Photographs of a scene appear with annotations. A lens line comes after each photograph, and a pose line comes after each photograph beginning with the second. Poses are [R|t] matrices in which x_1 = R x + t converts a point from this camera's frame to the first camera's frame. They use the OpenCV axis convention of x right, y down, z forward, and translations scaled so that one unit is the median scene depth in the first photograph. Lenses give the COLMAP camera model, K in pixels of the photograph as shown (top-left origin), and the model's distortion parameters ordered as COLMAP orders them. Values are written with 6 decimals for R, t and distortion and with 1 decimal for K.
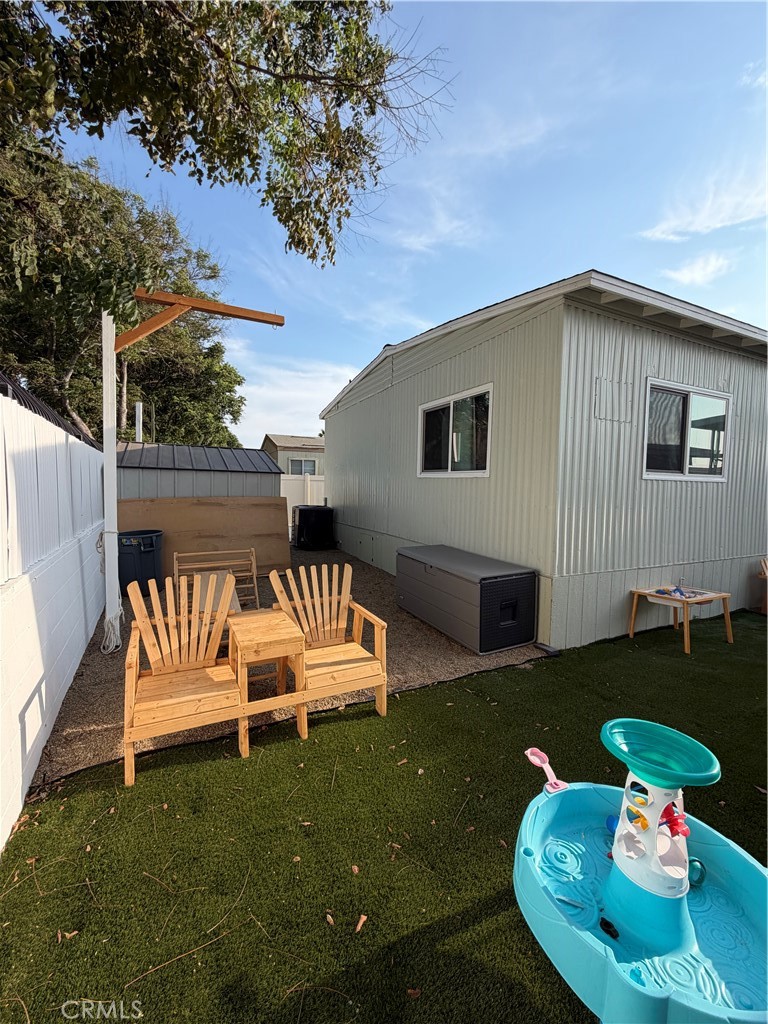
lens RADIAL K [[409.8, 0, 384.0], [0, 409.8, 512.0], [0, 0, 1]] dist [0.000561, 0.000631]
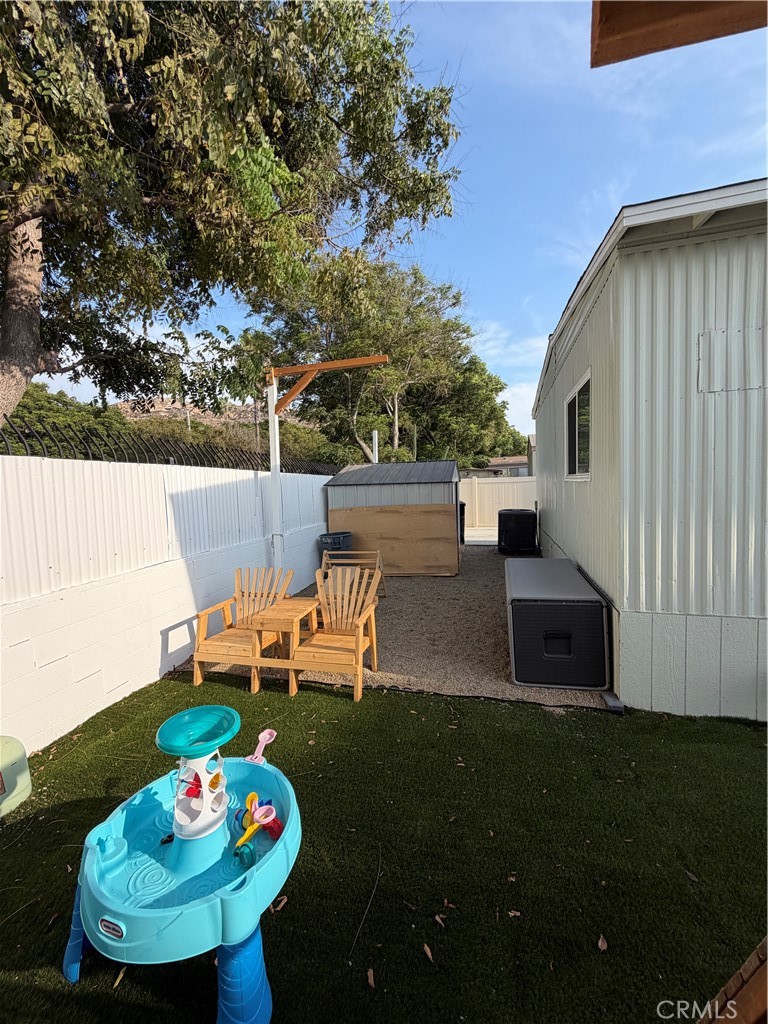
lens RADIAL K [[409.8, 0, 384.0], [0, 409.8, 512.0], [0, 0, 1]] dist [0.000561, 0.000631]
pose [[0.748708, -0.004198, -0.662887, 0.652210], [0.005795, 0.999983, 0.000212, -0.033309], [0.662875, -0.004001, 0.748720, 0.140044]]
